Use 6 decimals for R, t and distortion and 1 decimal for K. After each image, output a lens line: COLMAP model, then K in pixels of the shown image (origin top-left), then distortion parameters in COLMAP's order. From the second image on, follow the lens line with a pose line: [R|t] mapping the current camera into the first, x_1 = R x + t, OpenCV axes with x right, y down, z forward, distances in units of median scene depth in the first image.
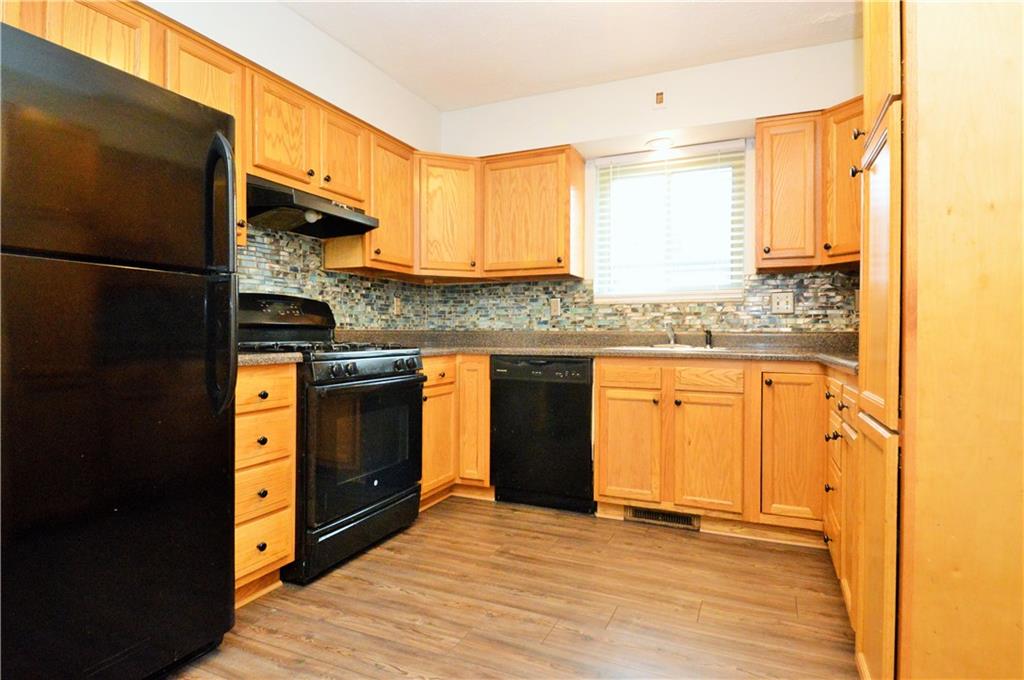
lens RADIAL K [[553.0, 0, 510.2], [0, 553.0, 341.7], [0, 0, 1]] dist [0.029372, -0.038086]
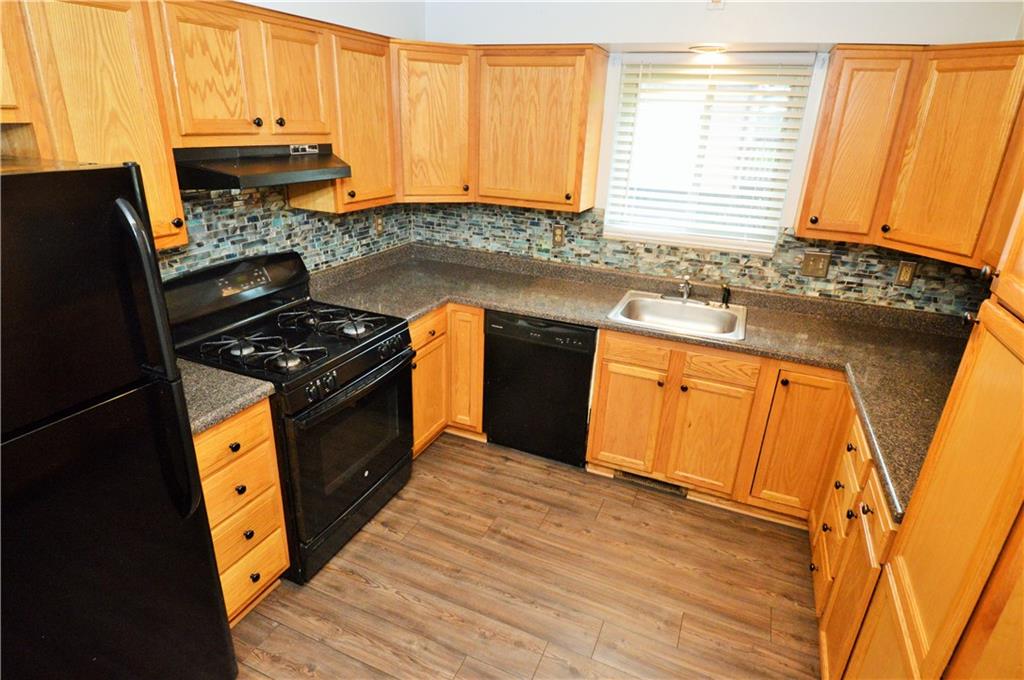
lens RADIAL K [[553.0, 0, 511.2], [0, 553.0, 343.9], [0, 0, 1]] dist [0.029372, -0.038086]
pose [[0.999275, 0.026839, 0.027013, -0.018465], [-0.034732, 0.933227, 0.357605, -0.285862], [-0.015611, -0.358284, 0.933482, 0.152317]]
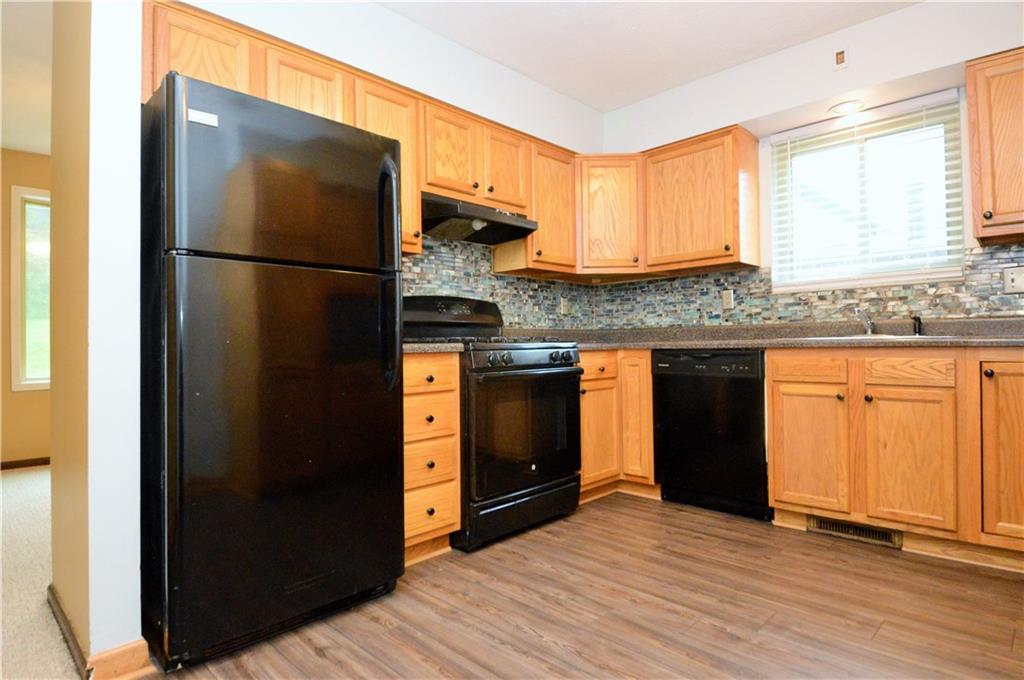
lens RADIAL K [[553.0, 0, 507.1], [0, 553.0, 343.4], [0, 0, 1]] dist [0.029372, -0.038086]
pose [[0.937172, -0.018217, -0.348392, 0.076344], [0.012740, 0.999757, -0.018005, 0.031762], [0.348635, 0.012435, 0.937176, -0.014854]]
